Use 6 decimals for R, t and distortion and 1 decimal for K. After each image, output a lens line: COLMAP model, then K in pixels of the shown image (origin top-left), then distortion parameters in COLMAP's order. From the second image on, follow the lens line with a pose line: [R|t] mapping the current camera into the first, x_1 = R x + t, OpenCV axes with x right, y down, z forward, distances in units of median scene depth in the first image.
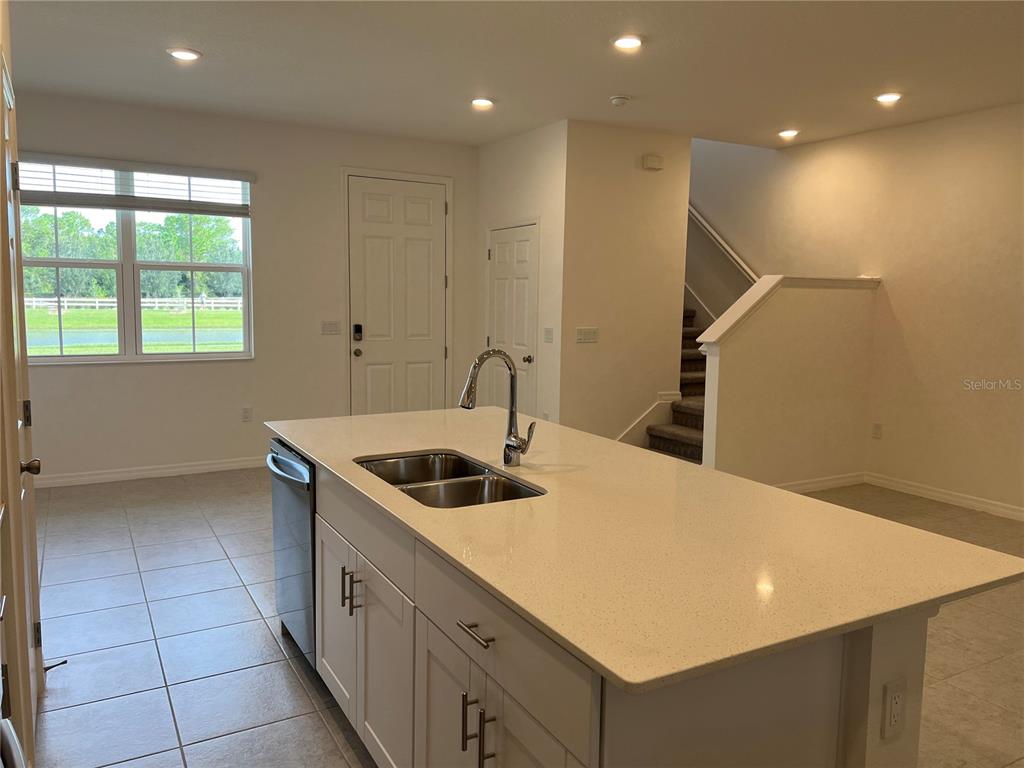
lens RADIAL K [[760.2, 0, 512.0], [0, 760.2, 384.0], [0, 0, 1]] dist [-0.000716, -0.001615]
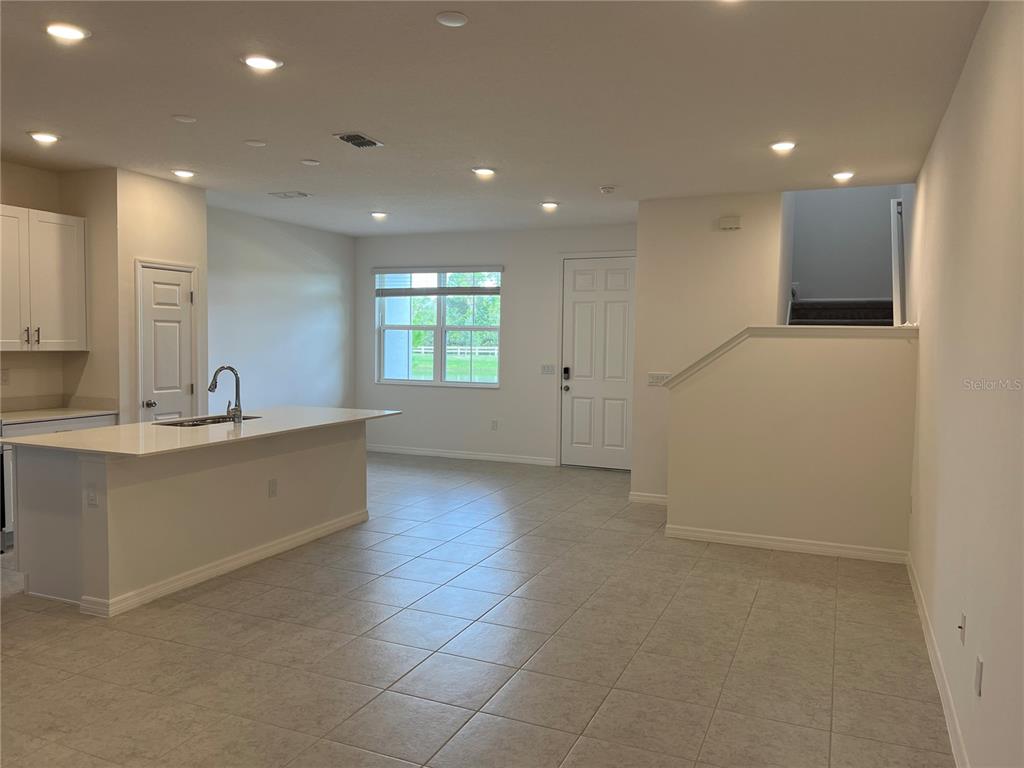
lens RADIAL K [[760.2, 0, 512.0], [0, 760.2, 384.0], [0, 0, 1]] dist [-0.000716, -0.001615]
pose [[0.587191, 0.039394, -0.808489, 0.909093], [-0.096641, 0.995083, -0.021703, -0.011014], [0.803658, 0.090877, 0.588111, 0.141644]]
